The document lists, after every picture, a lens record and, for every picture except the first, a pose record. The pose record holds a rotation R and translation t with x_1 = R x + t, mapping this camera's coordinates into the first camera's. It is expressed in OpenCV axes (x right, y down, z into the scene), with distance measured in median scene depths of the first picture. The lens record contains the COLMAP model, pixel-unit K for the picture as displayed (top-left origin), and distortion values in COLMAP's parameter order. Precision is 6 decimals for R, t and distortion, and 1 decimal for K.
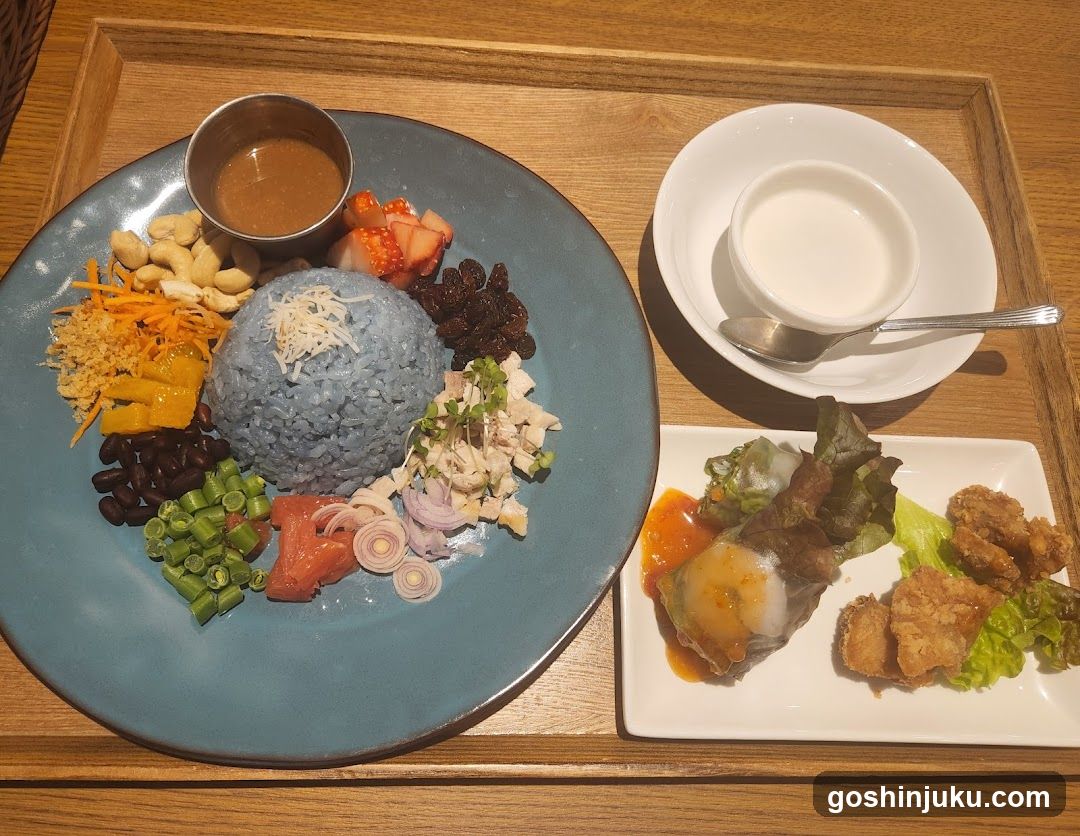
lens RADIAL K [[712.6, 0, 540.5], [0, 712.6, 417.7], [0, 0, 1]] dist [0.030553, -0.002202]
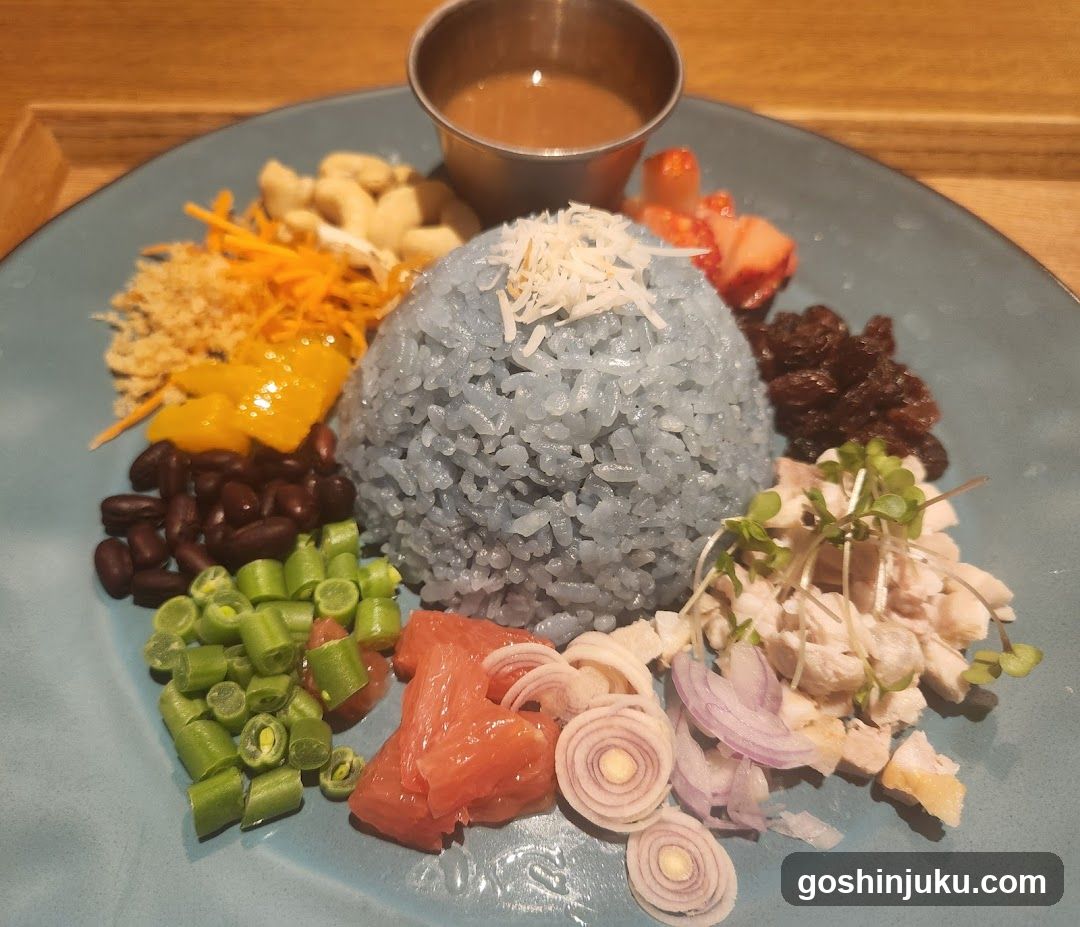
lens RADIAL K [[932.1, 0, 539.5], [0, 932.1, 463.3], [0, 0, 1]] dist [0.021355, 0.005369]
pose [[0.961259, 0.171607, -0.215711, -0.176251], [-0.221224, 0.947143, -0.232335, 0.146848], [0.164439, 0.271055, 0.948414, 0.402232]]
